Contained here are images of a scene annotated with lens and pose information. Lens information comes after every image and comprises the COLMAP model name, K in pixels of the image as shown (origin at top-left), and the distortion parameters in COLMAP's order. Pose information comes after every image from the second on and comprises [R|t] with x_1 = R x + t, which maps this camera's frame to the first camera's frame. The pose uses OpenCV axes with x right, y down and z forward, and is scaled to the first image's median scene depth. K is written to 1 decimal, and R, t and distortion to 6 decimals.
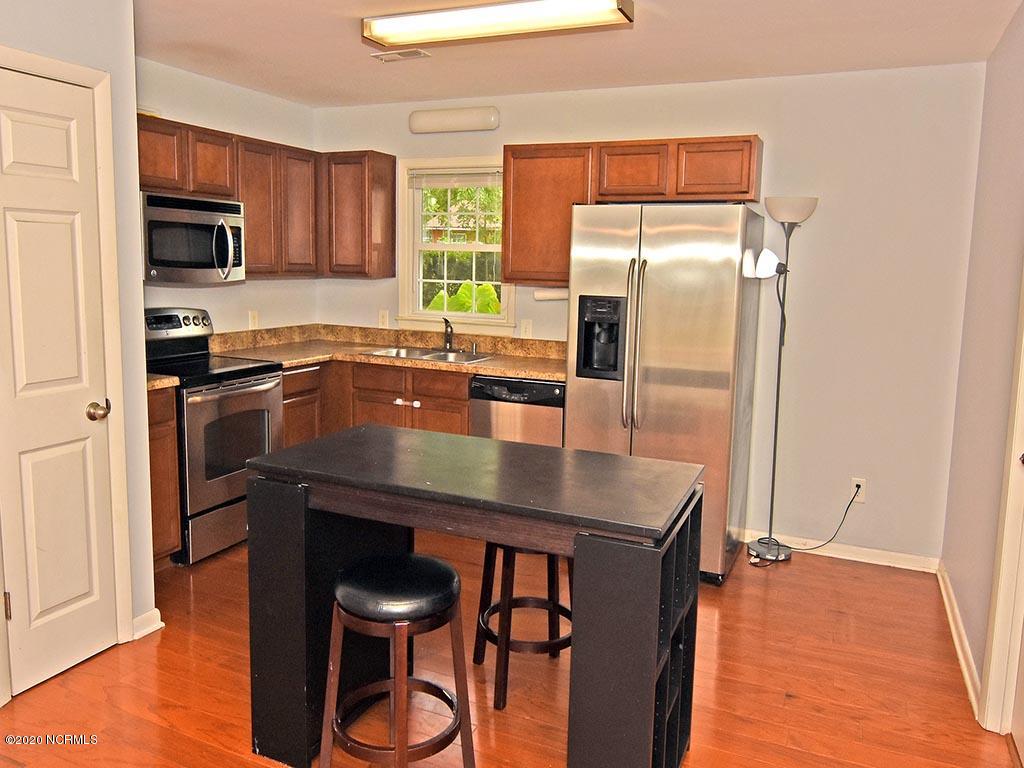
lens RADIAL K [[752.3, 0, 514.4], [0, 752.3, 359.2], [0, 0, 1]] dist [-0.000107, -0.000026]
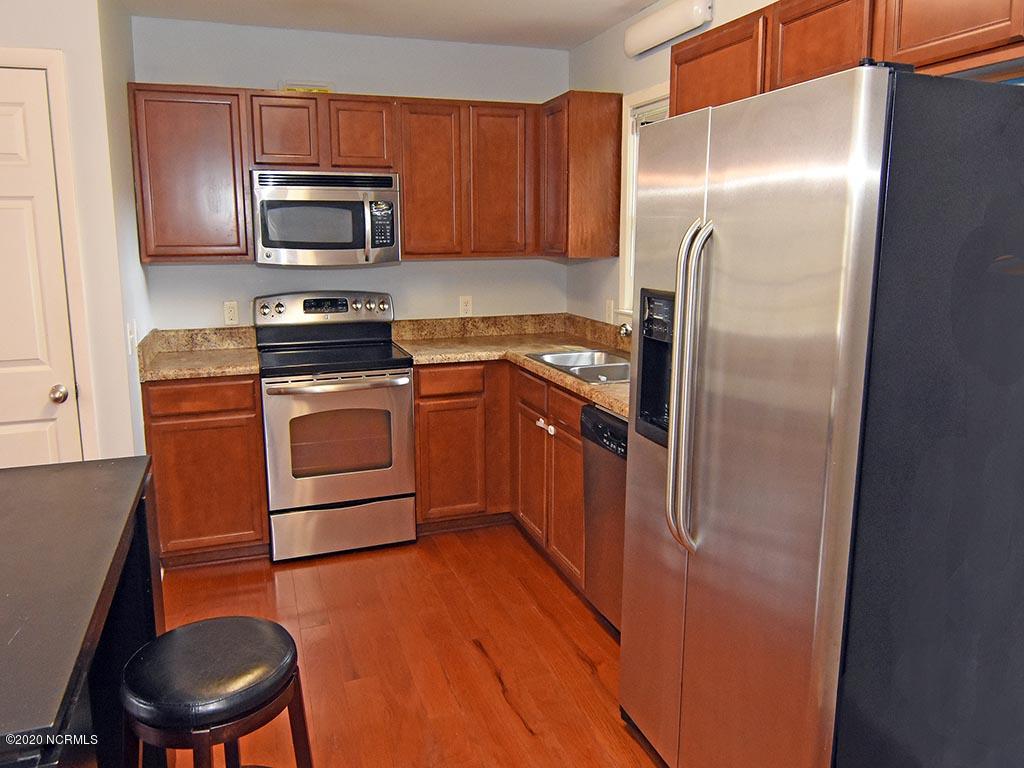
lens RADIAL K [[752.3, 0, 514.4], [0, 752.3, 359.2], [0, 0, 1]] dist [-0.000107, -0.000026]
pose [[0.688320, 0.089663, -0.719845, 0.364438], [-0.069669, 0.995916, 0.057433, -0.048182], [0.722054, 0.010619, 0.691755, 0.458009]]
